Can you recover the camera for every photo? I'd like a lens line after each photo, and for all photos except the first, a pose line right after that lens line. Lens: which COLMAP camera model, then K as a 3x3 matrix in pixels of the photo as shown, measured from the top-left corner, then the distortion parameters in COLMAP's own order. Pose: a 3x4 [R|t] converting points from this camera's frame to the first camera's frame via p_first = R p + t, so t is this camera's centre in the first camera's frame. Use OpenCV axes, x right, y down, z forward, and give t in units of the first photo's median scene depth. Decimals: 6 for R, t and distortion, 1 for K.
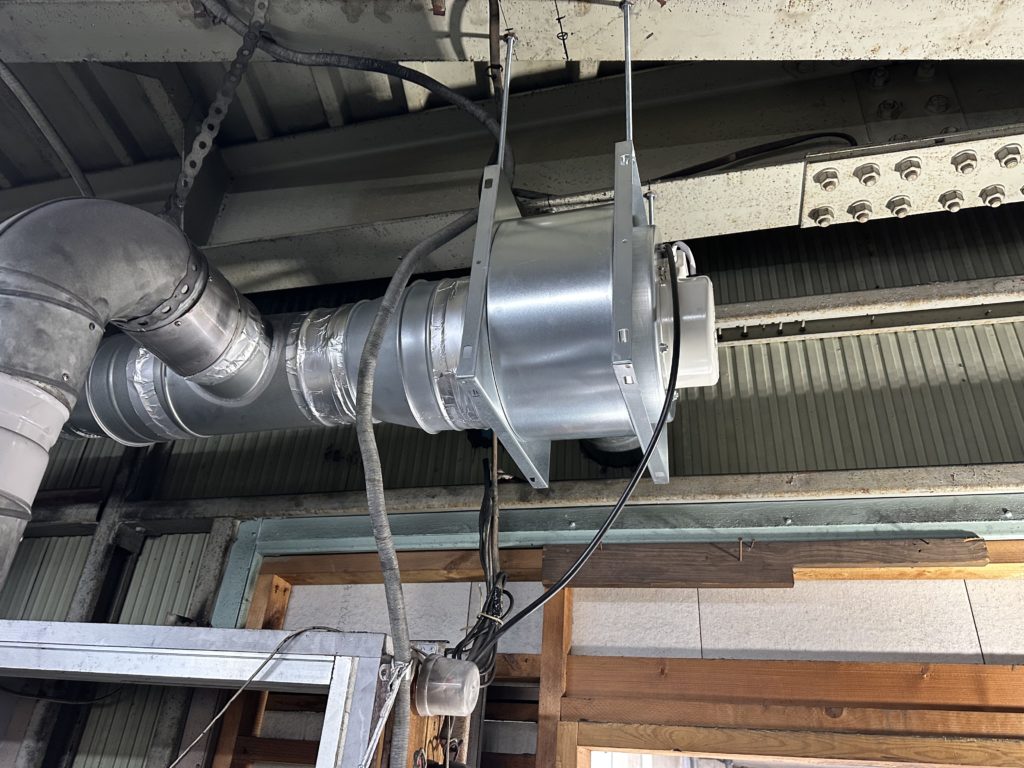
lens RADIAL K [[725.9, 0, 512.0], [0, 725.9, 384.0], [0, 0, 1]] dist [-0.132600, -0.001139]
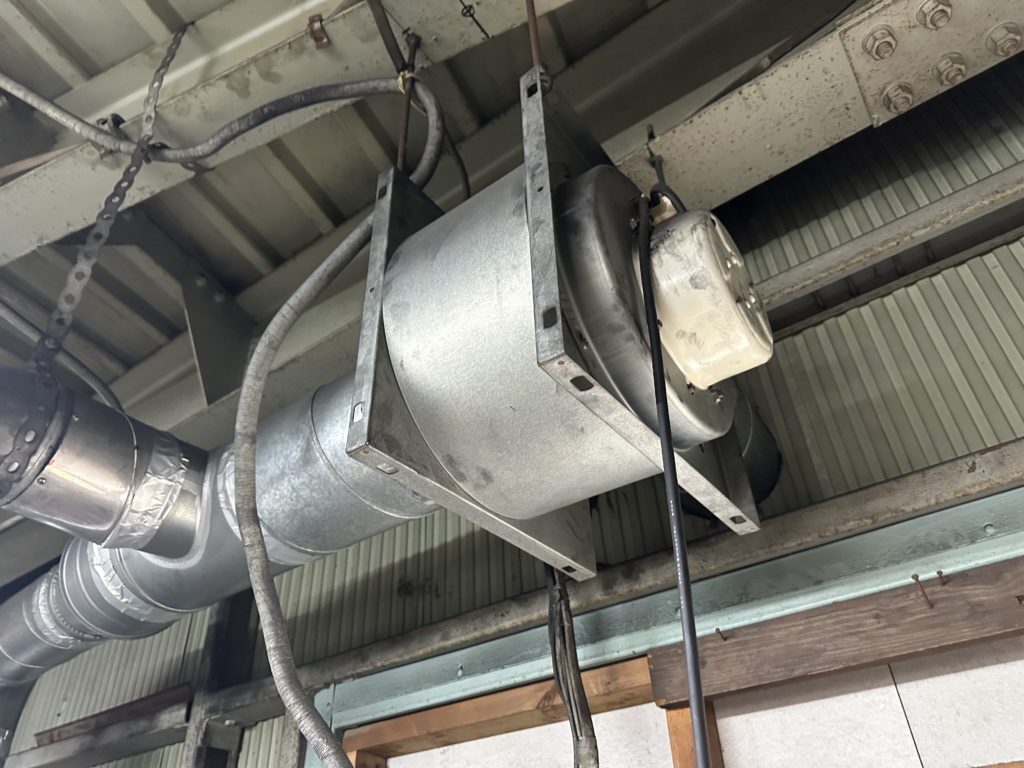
lens RADIAL K [[712.7, 0, 512.0], [0, 712.7, 384.0], [0, 0, 1]] dist [-0.101296, 0.004089]
pose [[0.922727, -0.303404, -0.237740, 0.146245], [0.266036, 0.947613, -0.176791, 0.053893], [0.278925, 0.099883, 0.955104, 0.242542]]
